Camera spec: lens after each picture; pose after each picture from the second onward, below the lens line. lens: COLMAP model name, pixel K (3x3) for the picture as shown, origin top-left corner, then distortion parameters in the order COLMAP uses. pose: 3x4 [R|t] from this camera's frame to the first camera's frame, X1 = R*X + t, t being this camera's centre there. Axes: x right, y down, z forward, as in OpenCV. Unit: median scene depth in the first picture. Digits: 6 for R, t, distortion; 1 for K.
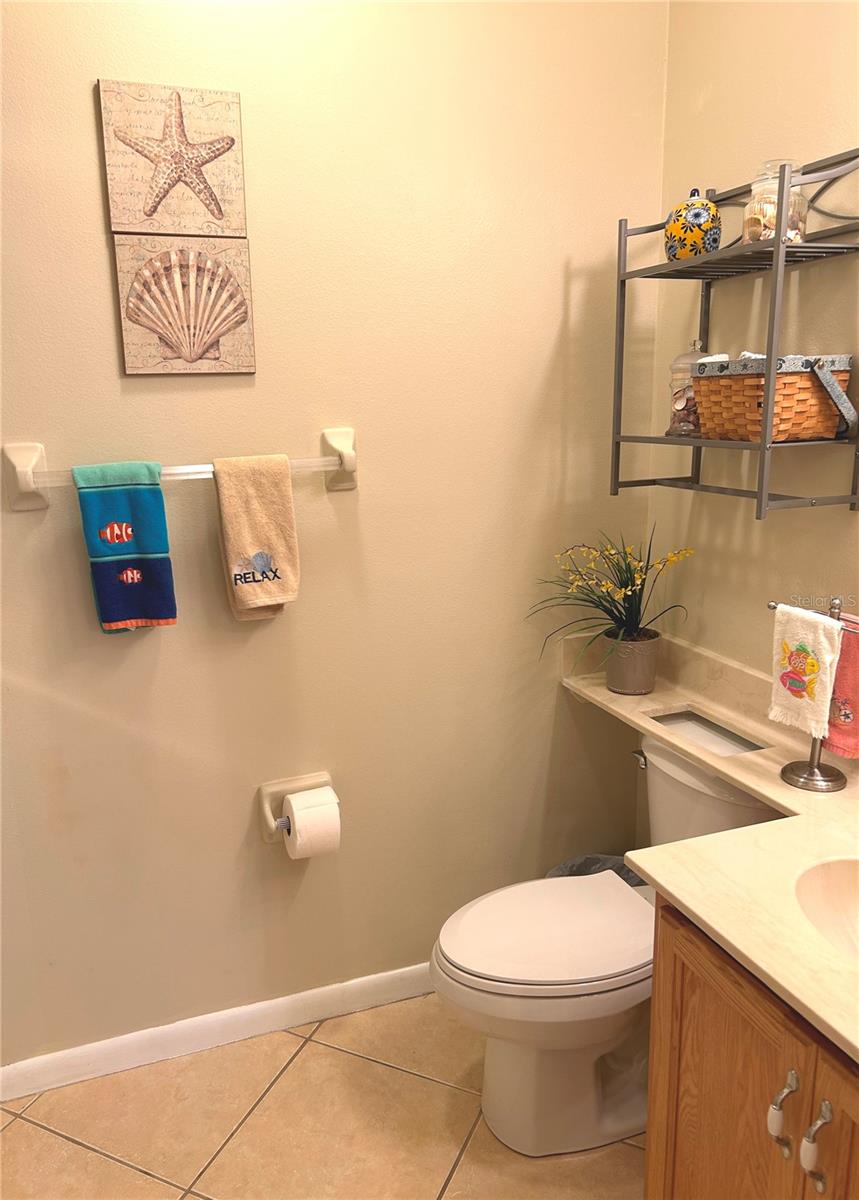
lens RADIAL K [[923.8, 0, 412.1], [0, 923.8, 598.4], [0, 0, 1]] dist [0.032874, -0.025281]
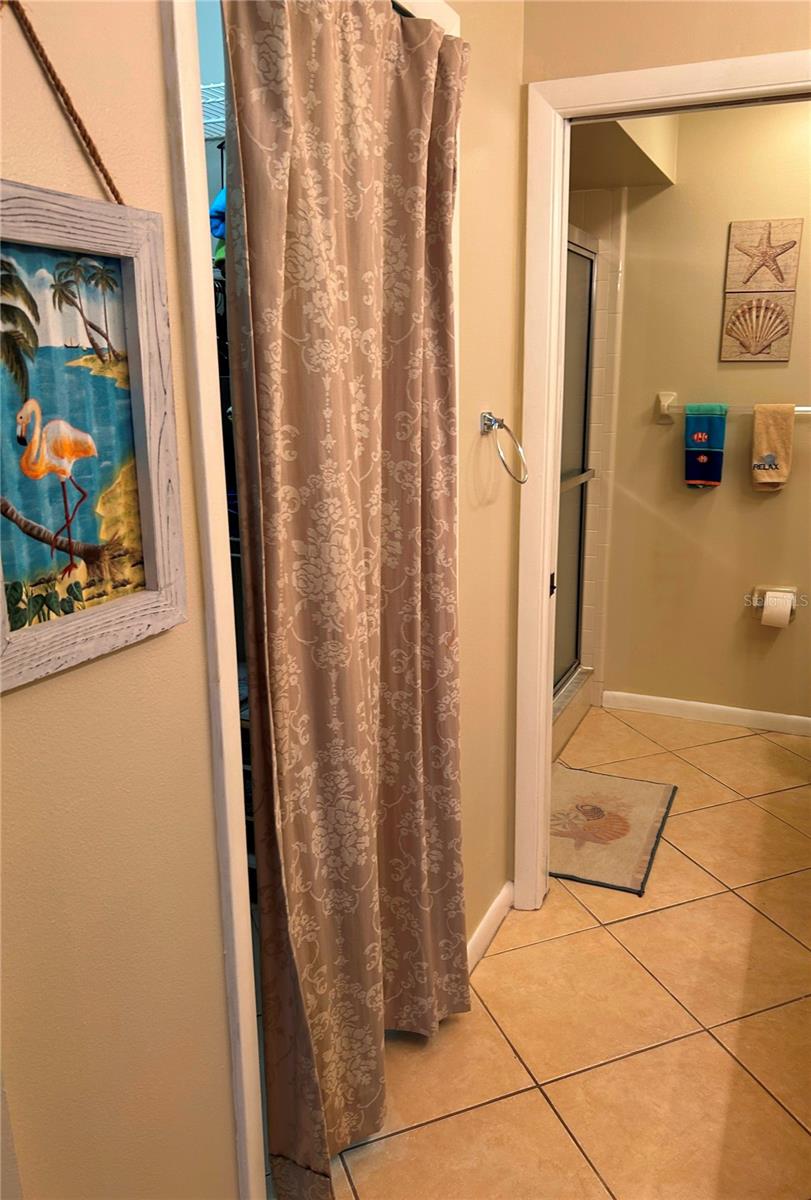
lens RADIAL K [[906.4, 0, 438.7], [0, 906.4, 597.5], [0, 0, 1]] dist [0.029088, -0.038030]
pose [[0.741746, 0.186629, -0.644191, 0.608885], [-0.173565, 0.981198, 0.084415, 0.205586], [0.647833, 0.049195, 0.760192, -0.886556]]
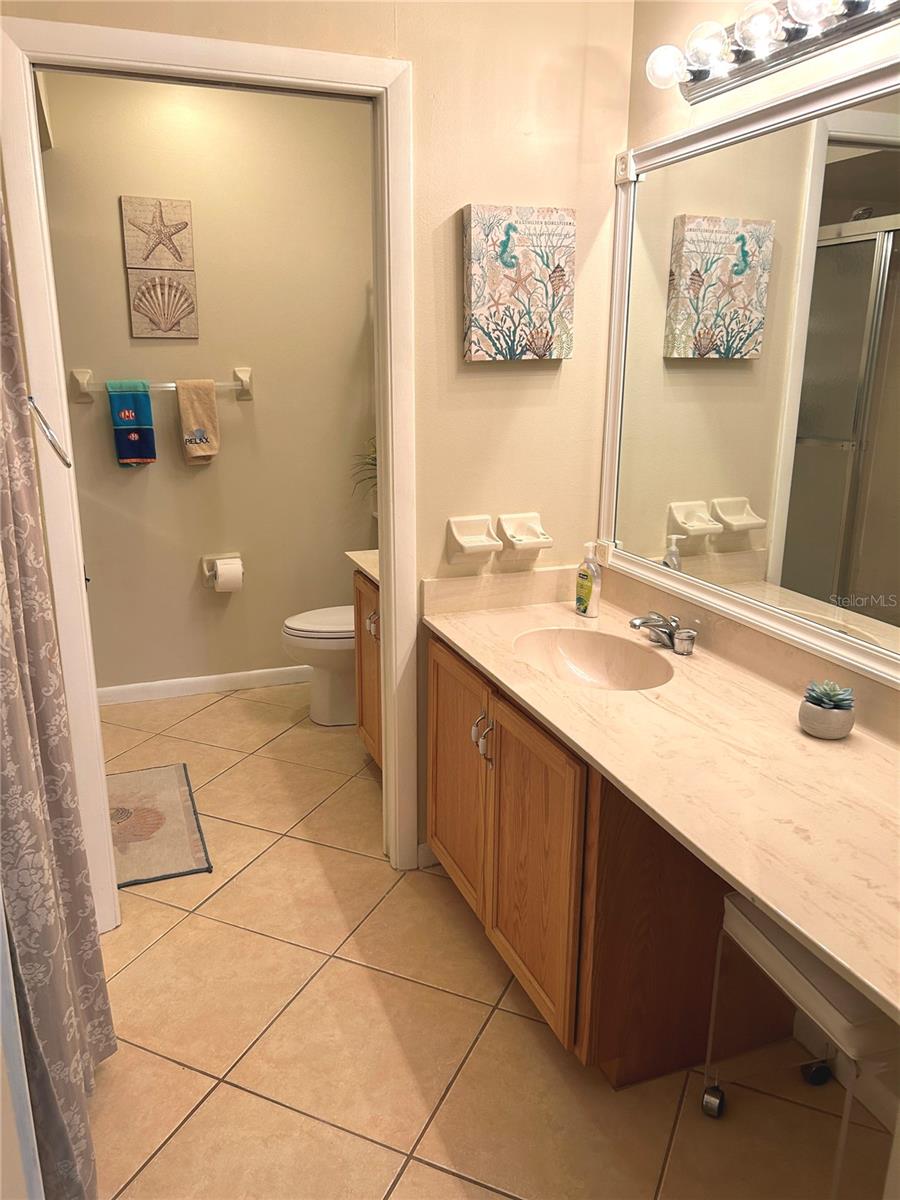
lens RADIAL K [[904.2, 0, 450.7], [0, 904.2, 596.4], [0, 0, 1]] dist [0.007148, -0.013852]
pose [[0.999503, 0.022622, 0.021933, 0.349997], [-0.023265, 0.999294, 0.029499, 0.246143], [-0.021250, -0.029995, 0.999324, -0.991839]]
